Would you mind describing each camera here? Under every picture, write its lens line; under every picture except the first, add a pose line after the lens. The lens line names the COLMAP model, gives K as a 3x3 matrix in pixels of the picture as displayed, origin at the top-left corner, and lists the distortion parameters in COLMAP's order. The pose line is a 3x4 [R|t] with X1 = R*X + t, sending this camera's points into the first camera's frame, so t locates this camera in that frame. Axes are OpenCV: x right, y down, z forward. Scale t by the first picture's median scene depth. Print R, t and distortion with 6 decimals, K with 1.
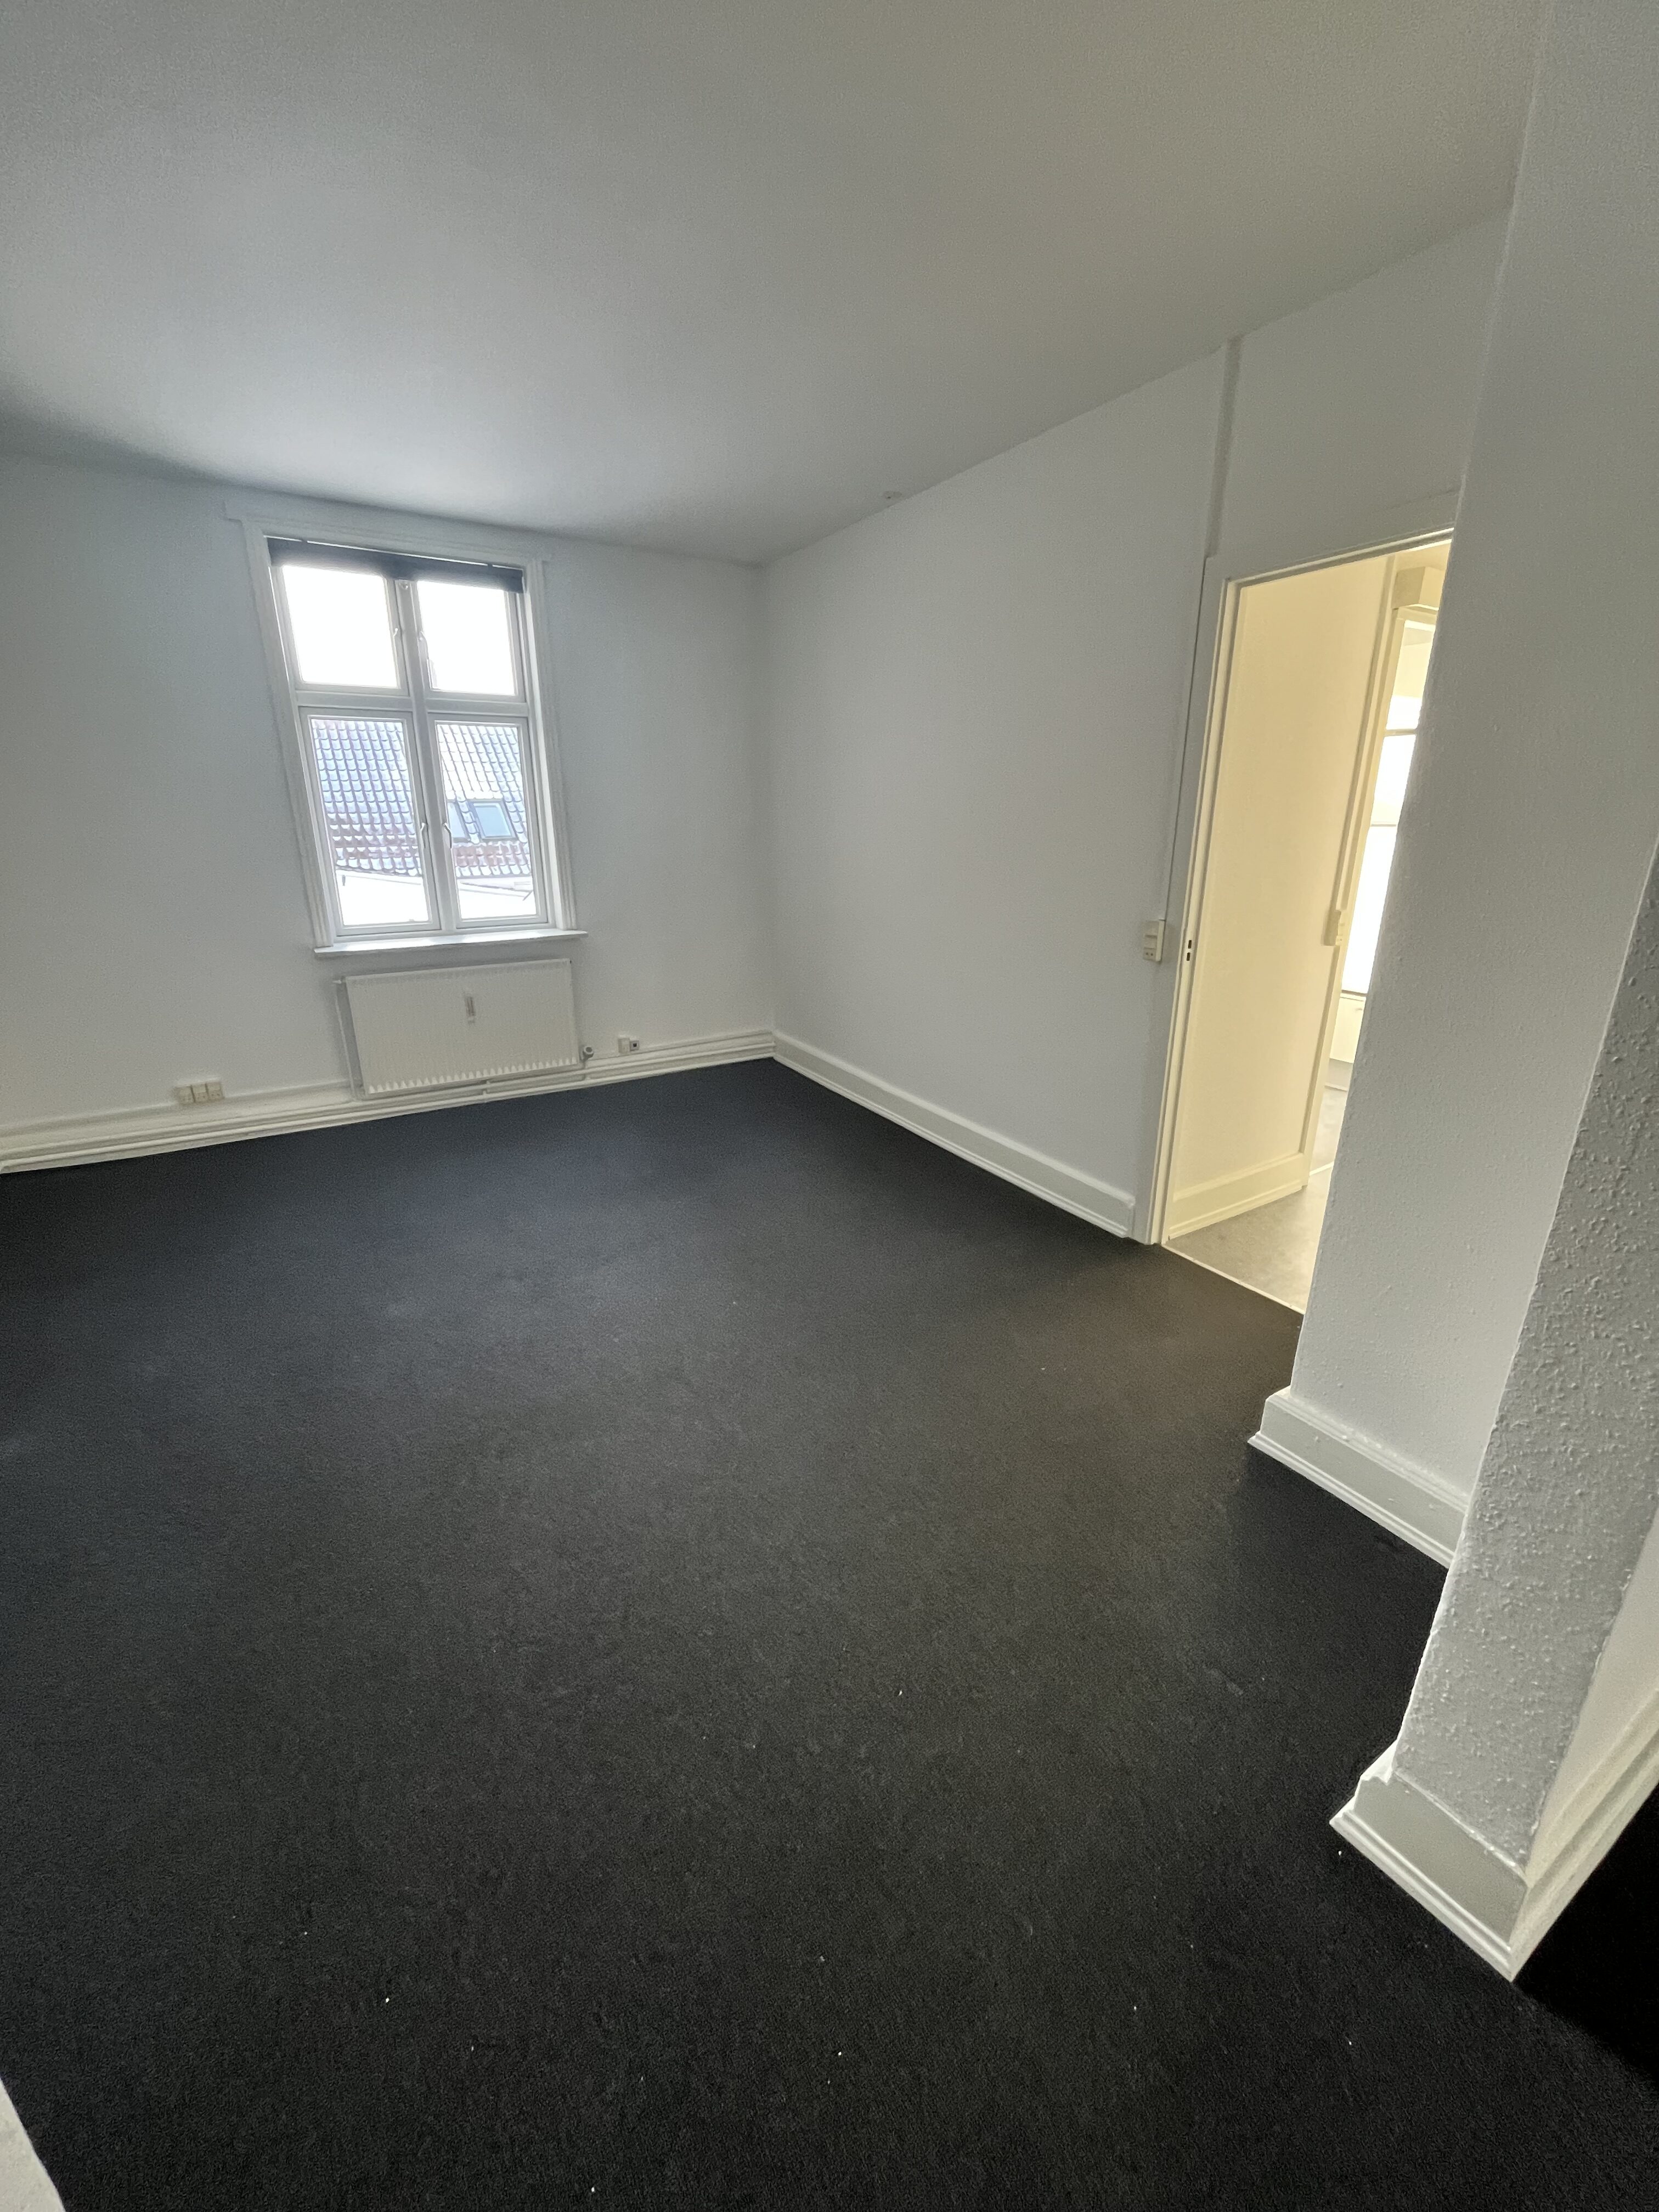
lens RADIAL K [[891.4, 0, 829.5], [0, 891.4, 1106.0], [0, 0, 1]] dist [-0.001328, -0.000188]
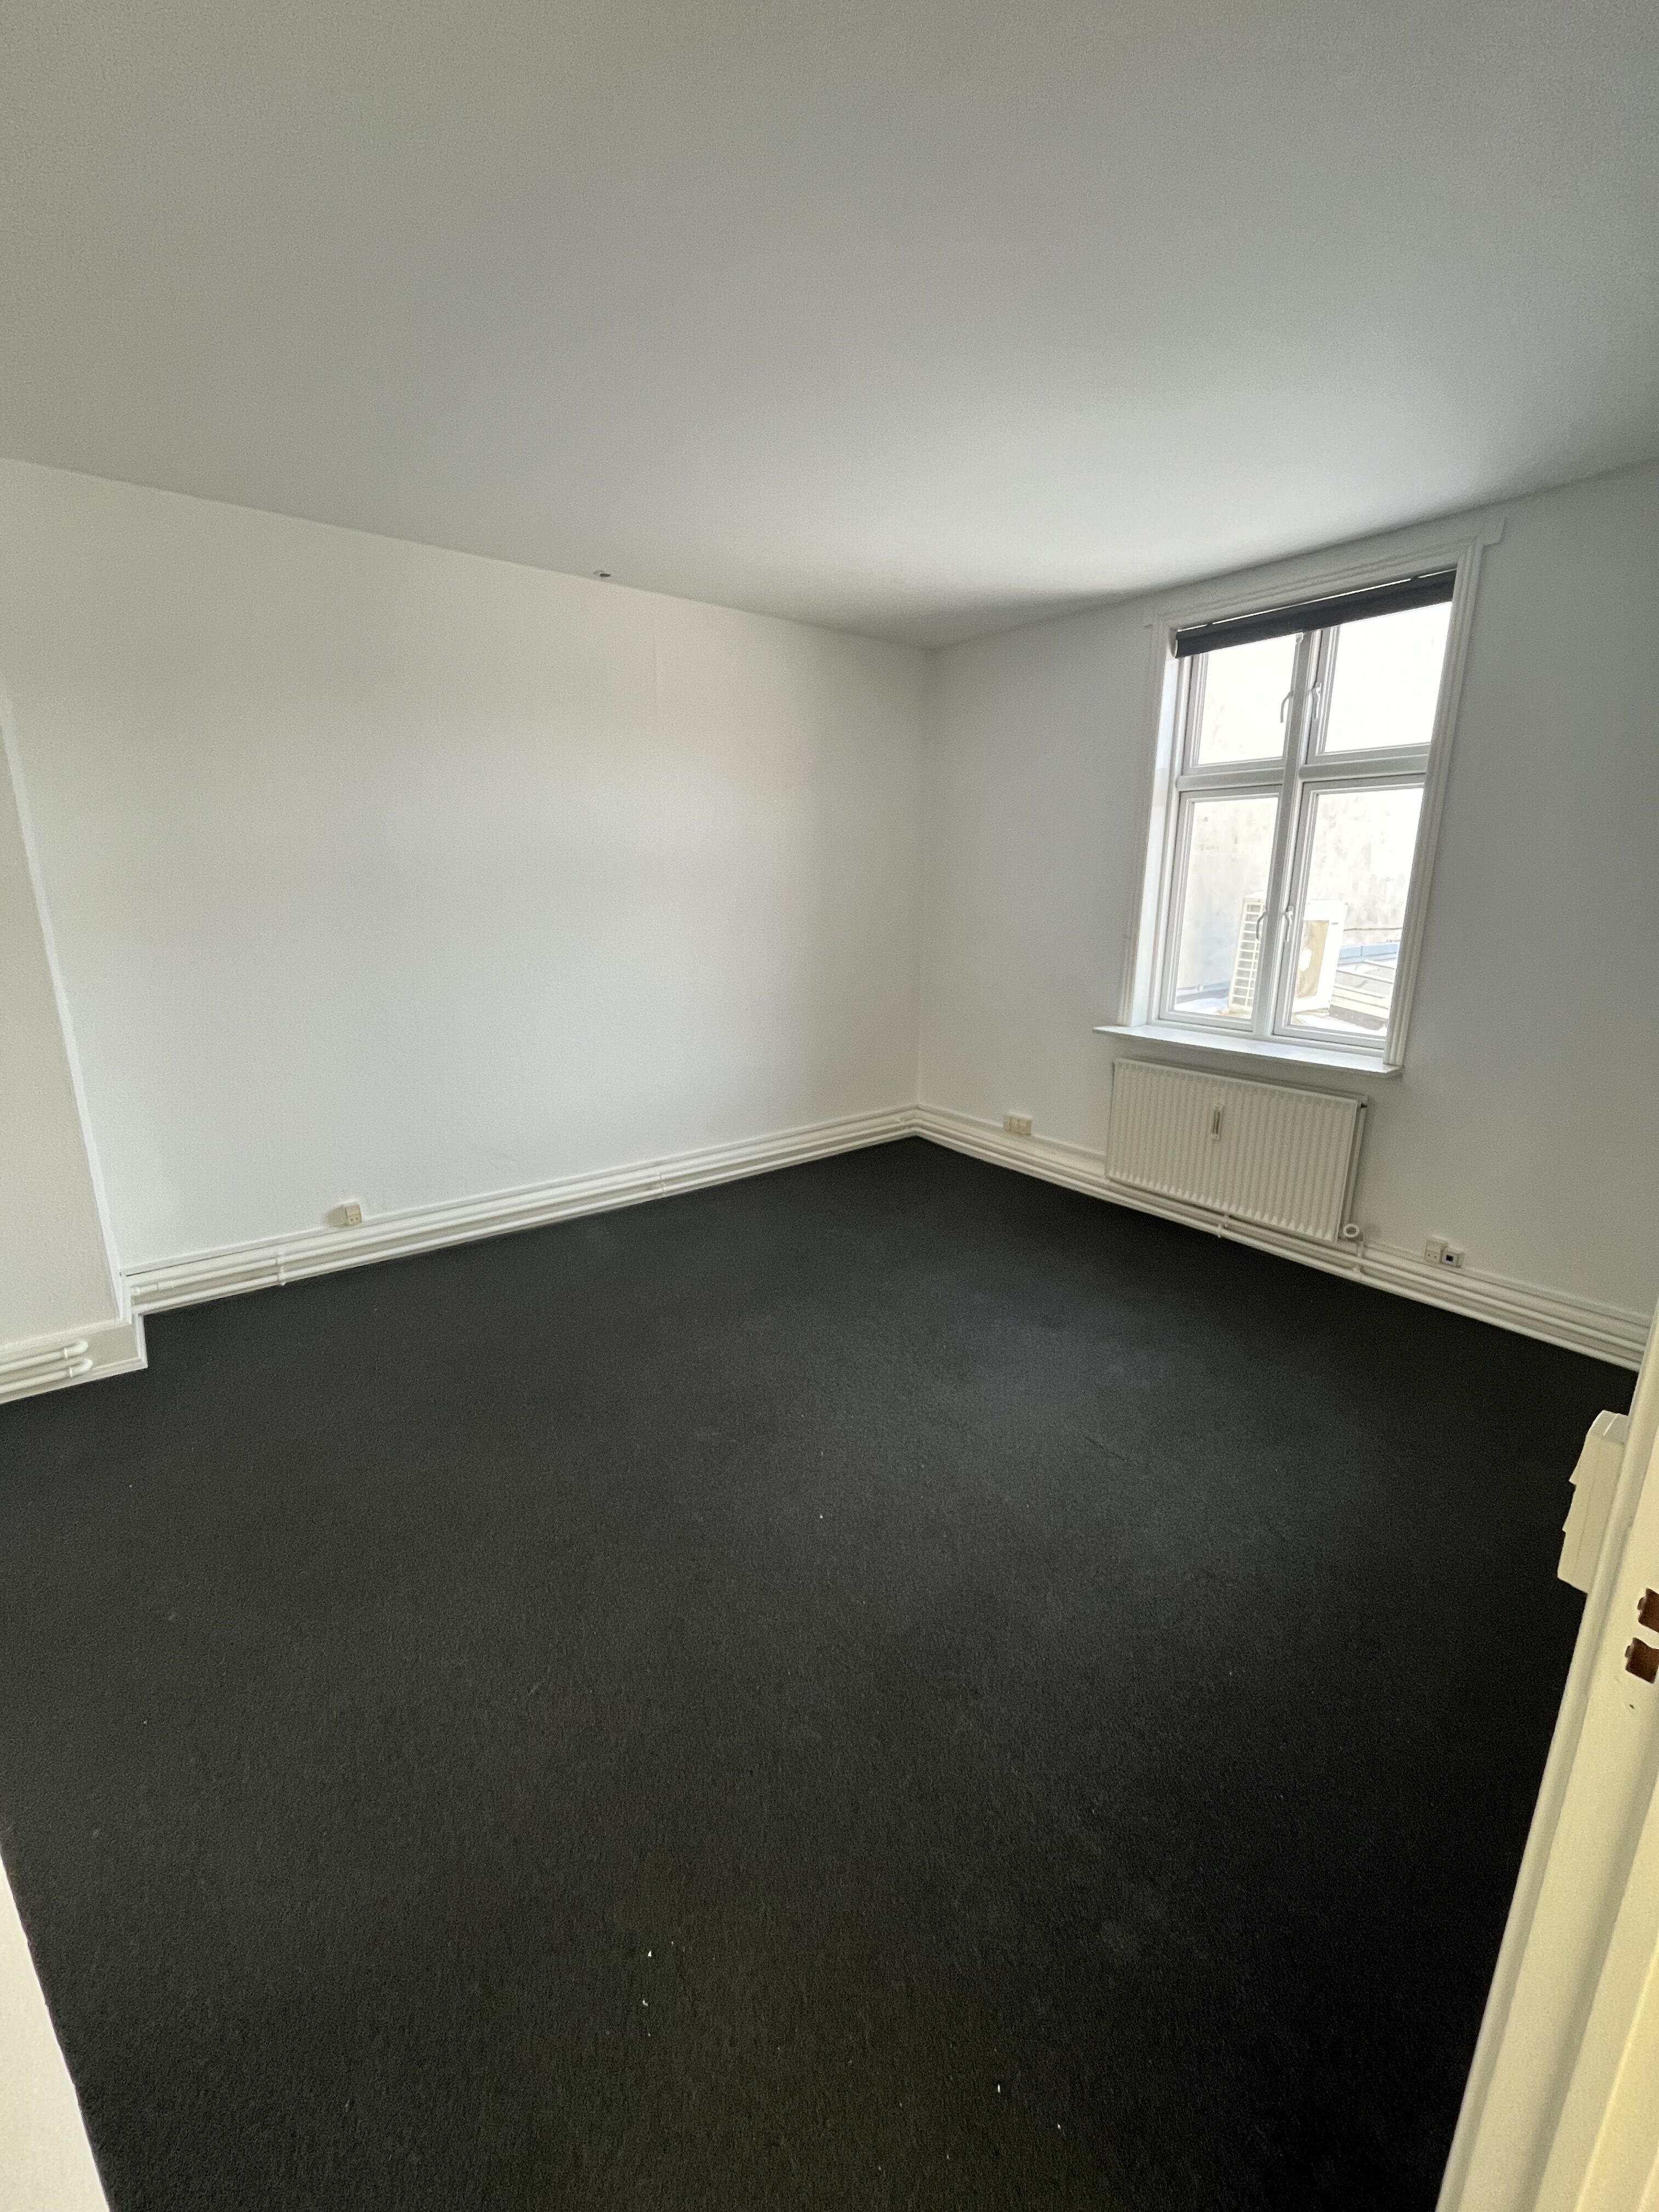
lens RADIAL K [[891.4, 0, 829.5], [0, 891.4, 1106.0], [0, 0, 1]] dist [-0.001328, -0.000188]
pose [[0.105102, 0.243962, -0.964073, 0.378573], [-0.315476, 0.927547, 0.200326, -0.183684], [0.943095, 0.283087, 0.174451, 0.512035]]
